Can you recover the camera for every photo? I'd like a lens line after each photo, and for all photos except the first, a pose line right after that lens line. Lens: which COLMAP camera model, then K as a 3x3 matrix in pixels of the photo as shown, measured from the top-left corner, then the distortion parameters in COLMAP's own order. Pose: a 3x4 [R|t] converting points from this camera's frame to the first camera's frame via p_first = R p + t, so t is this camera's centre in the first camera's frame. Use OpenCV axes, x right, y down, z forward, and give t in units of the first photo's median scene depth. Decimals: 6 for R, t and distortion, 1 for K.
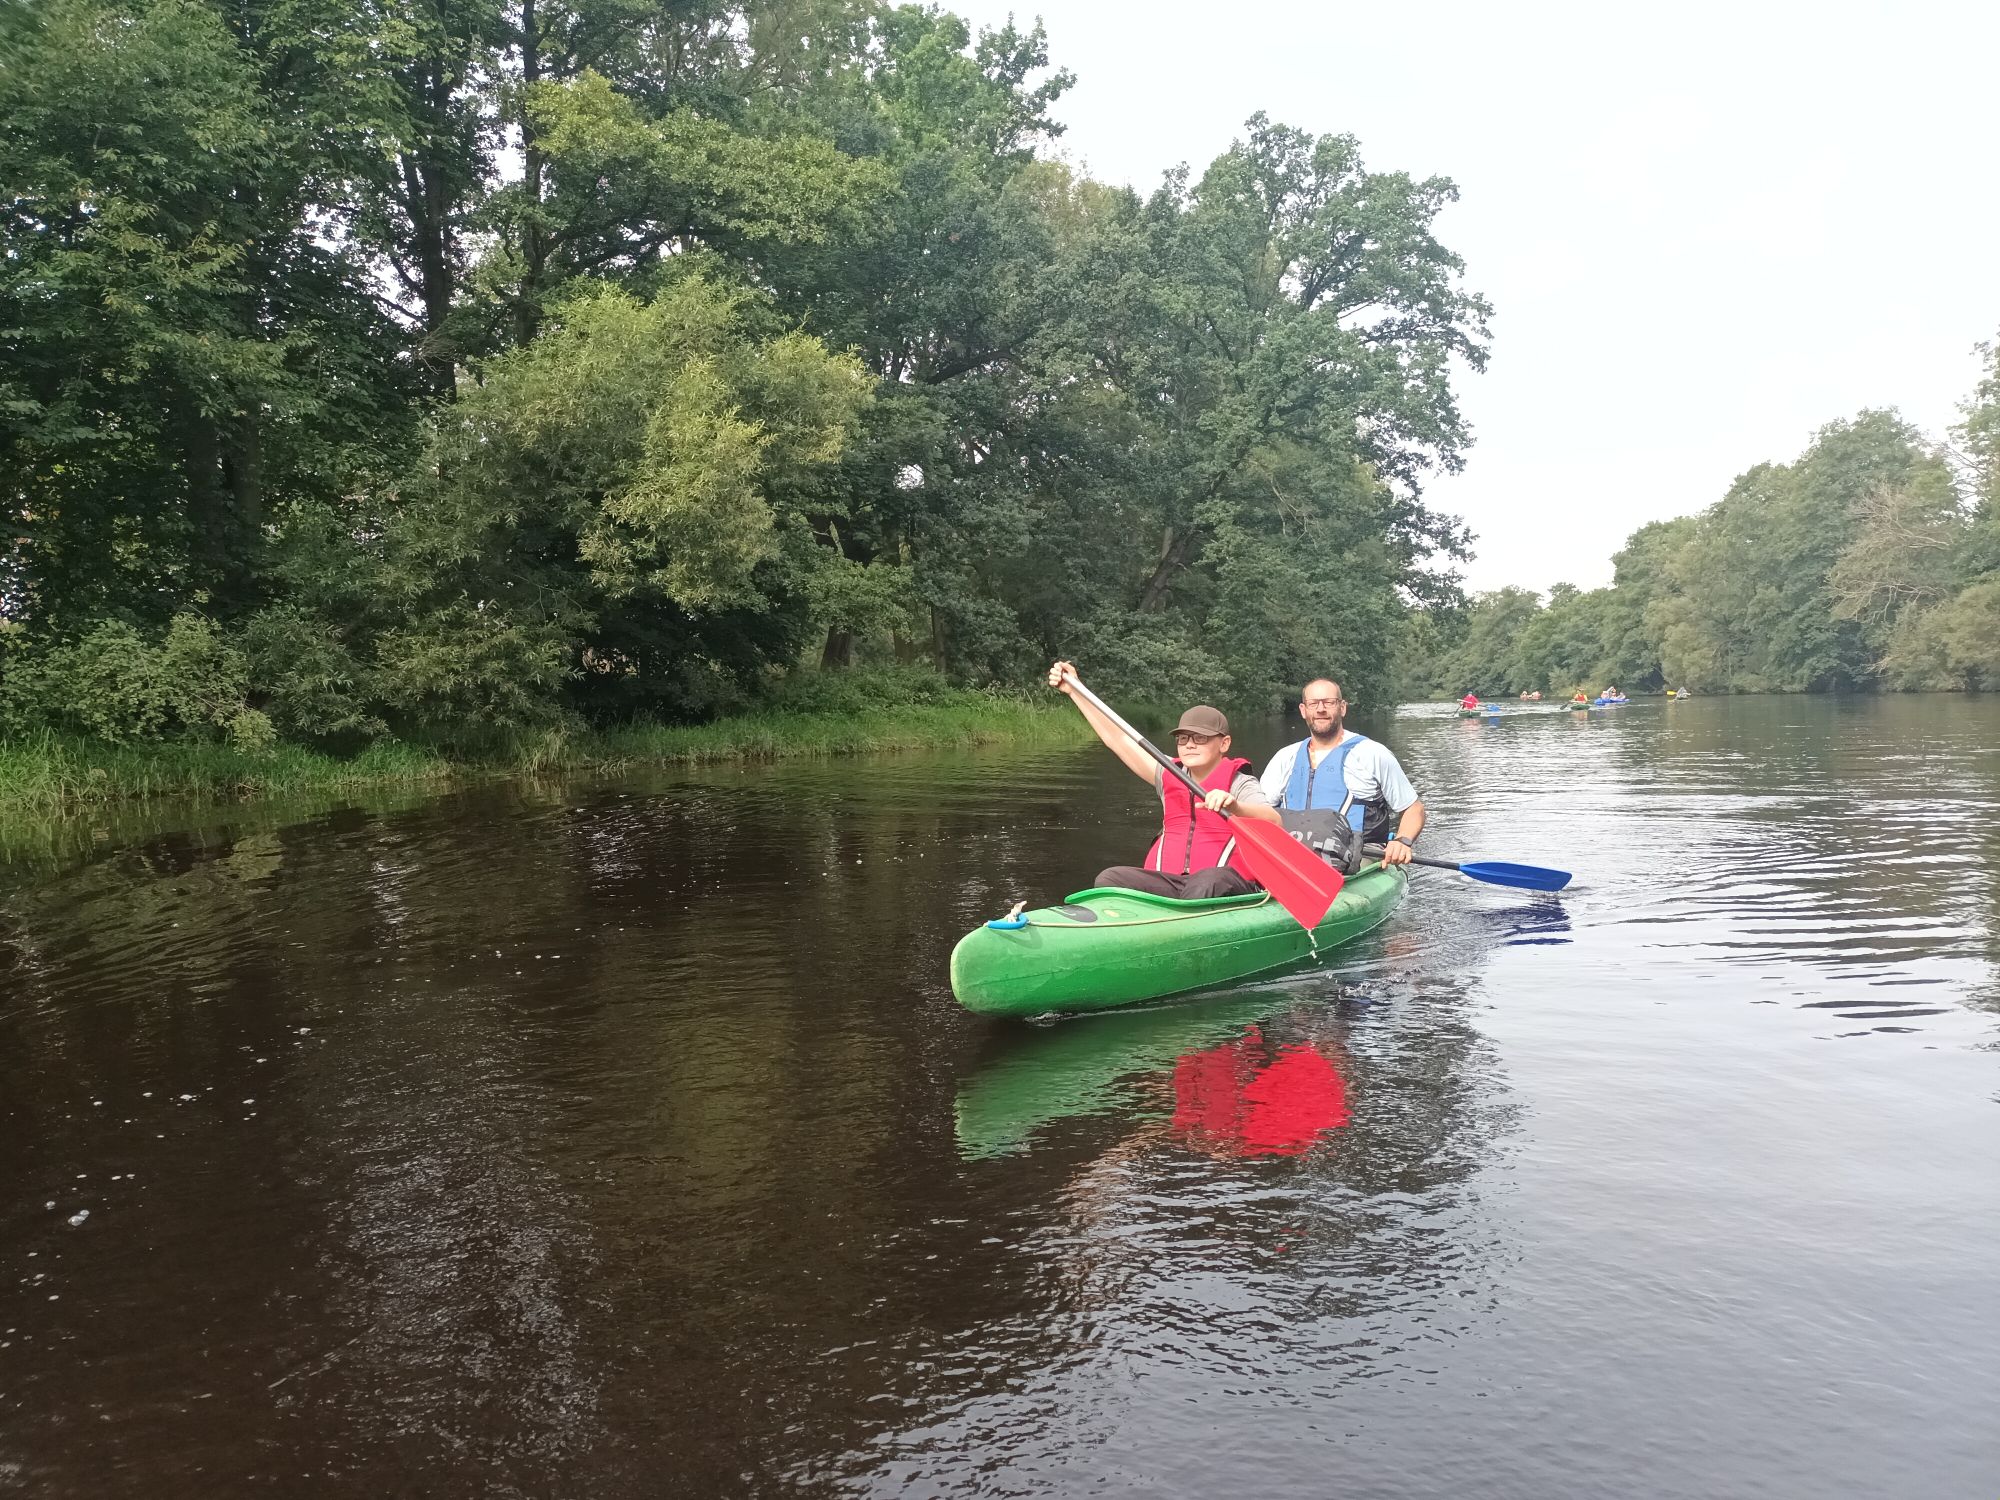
lens RADIAL K [[1495.0, 0, 970.0], [0, 1495.0, 752.4], [0, 0, 1]] dist [0.085658, -0.138151]
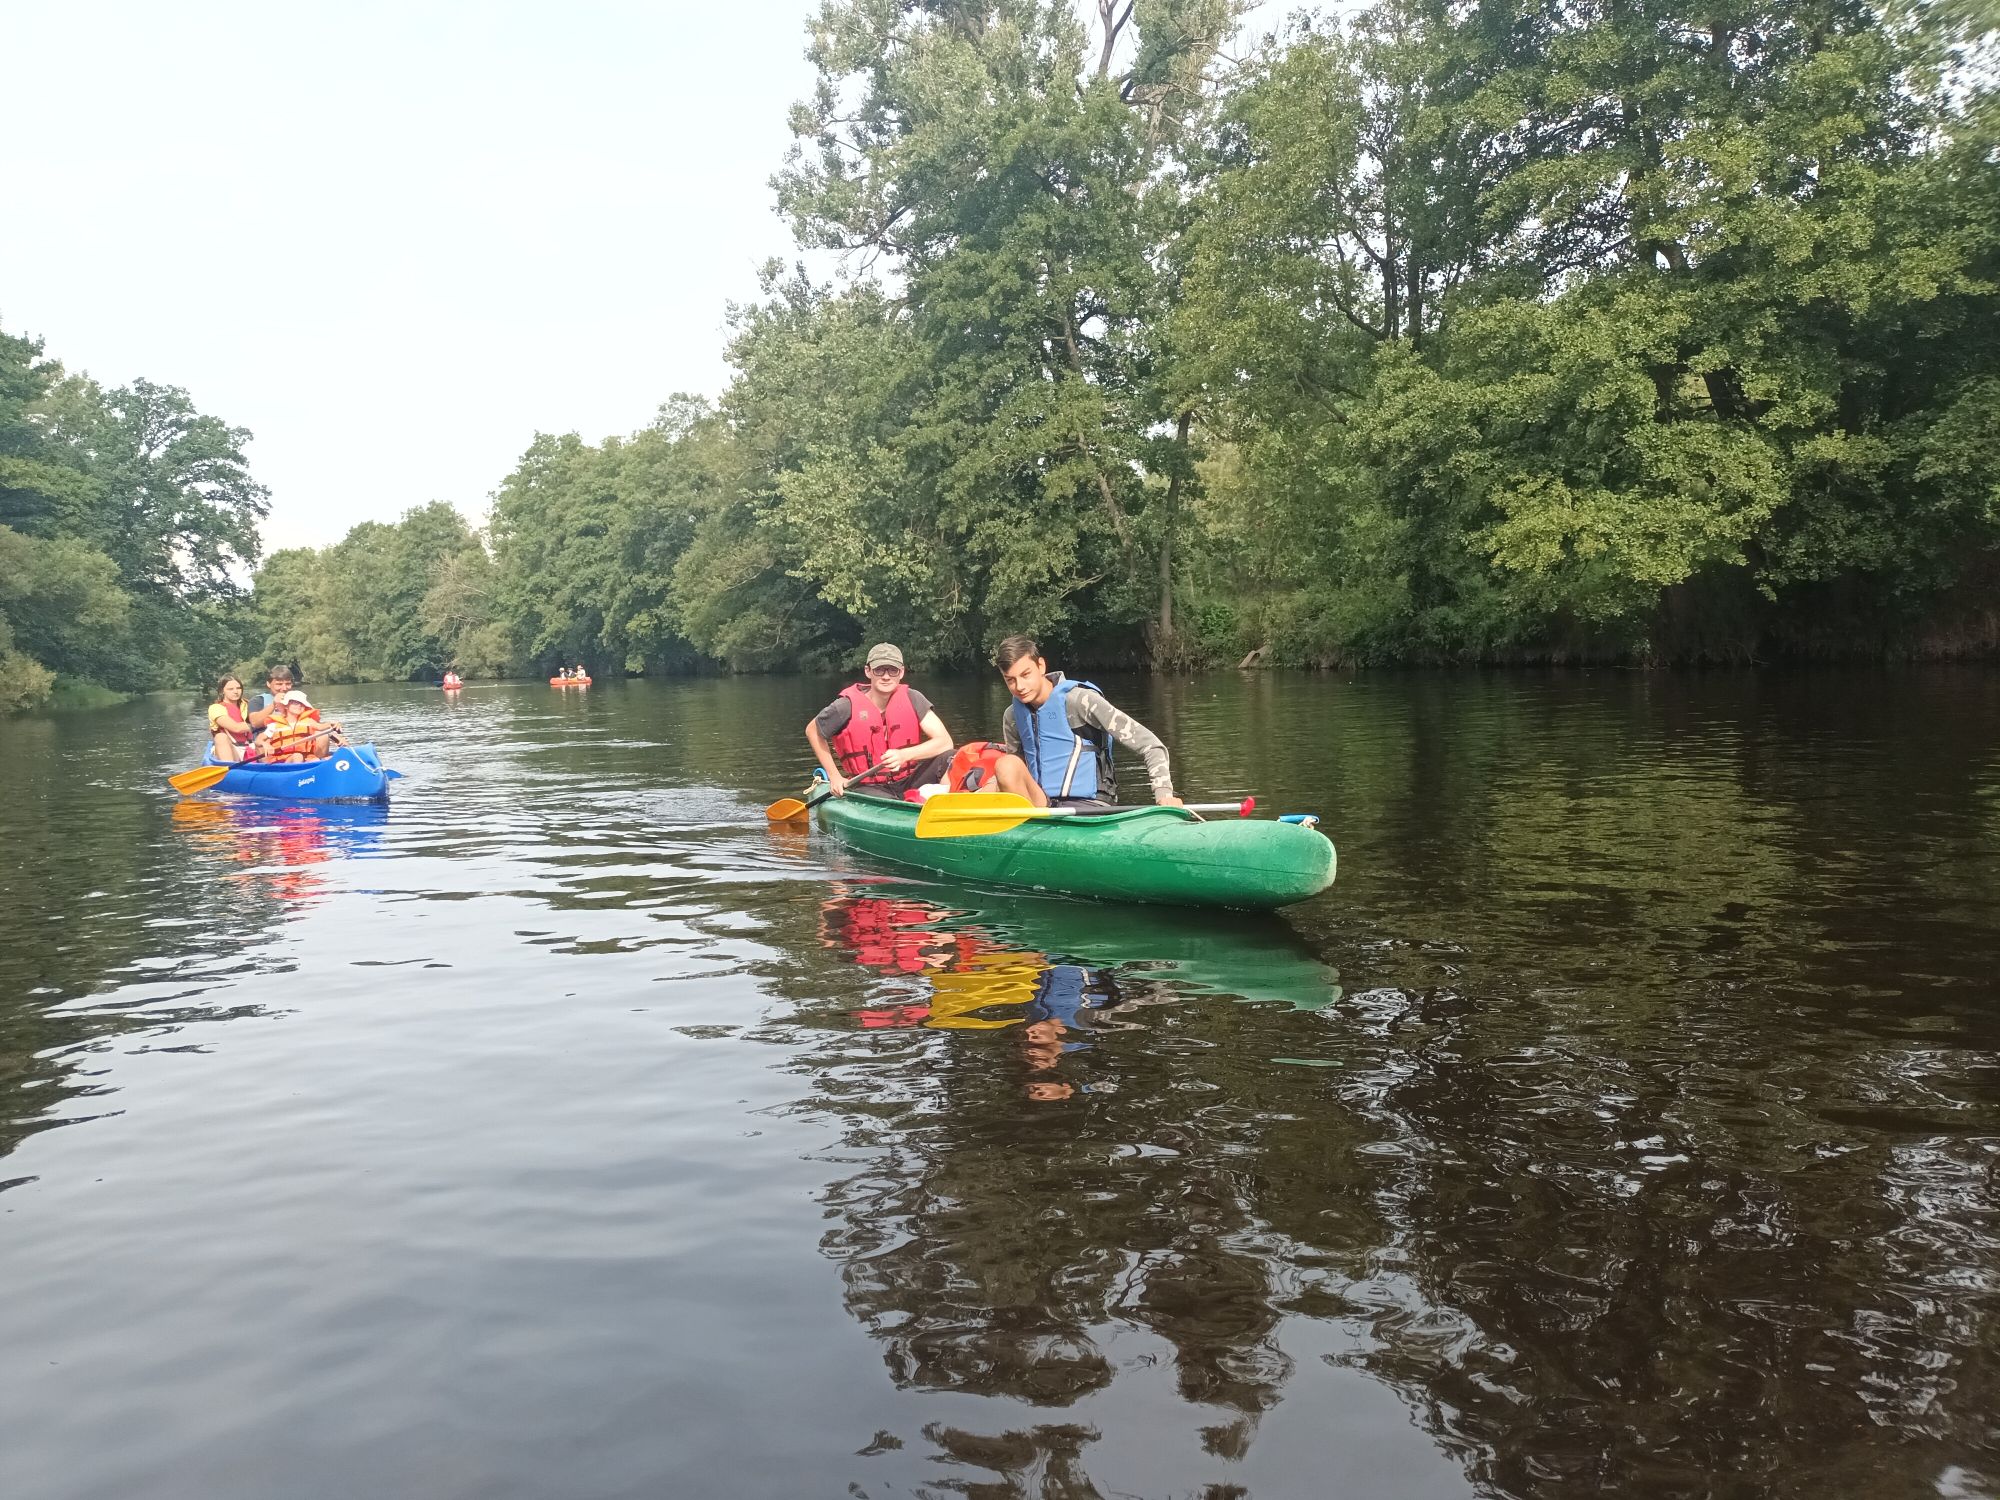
lens RADIAL K [[1499.7, 0, 971.2], [0, 1499.7, 754.3], [0, 0, 1]] dist [0.078911, -0.103142]
pose [[0.643701, -0.049642, 0.763665, -0.628576], [0.045897, 0.998602, 0.026226, 0.051280], [-0.763900, 0.018168, 0.645079, -1.041279]]
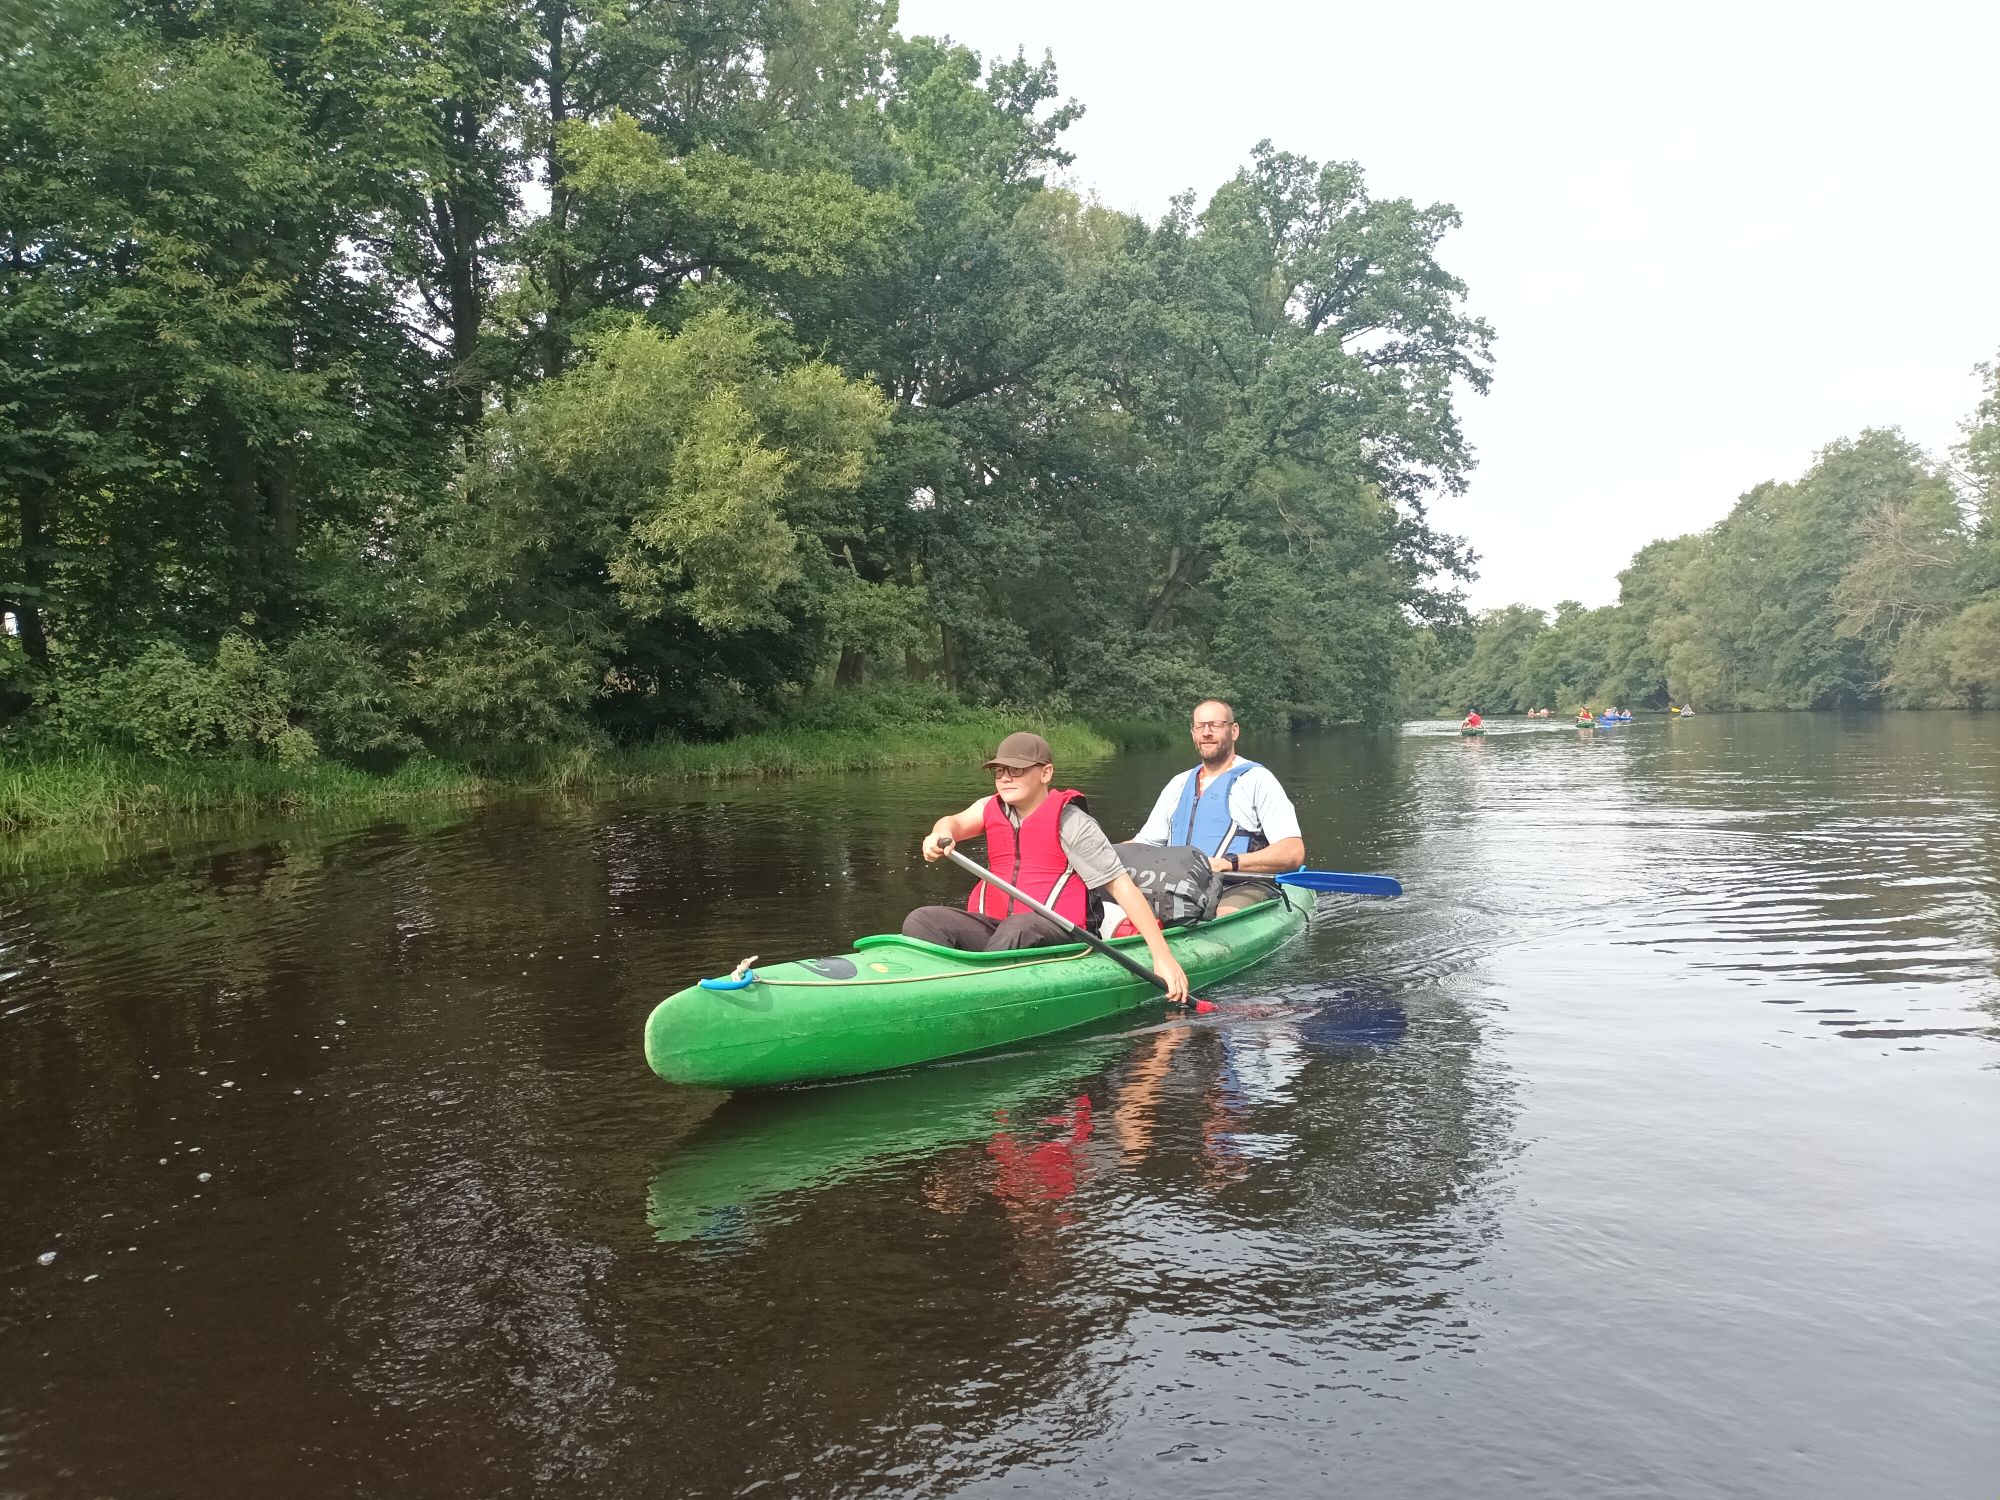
lens RADIAL K [[1495.0, 0, 970.0], [0, 1495.0, 752.4], [0, 0, 1]] dist [0.085658, -0.138151]
pose [[0.999991, 0.000080, -0.004130, -0.002931], [-0.000127, 0.999934, -0.011460, 0.000307], [0.004129, 0.011460, 0.999926, -0.014138]]
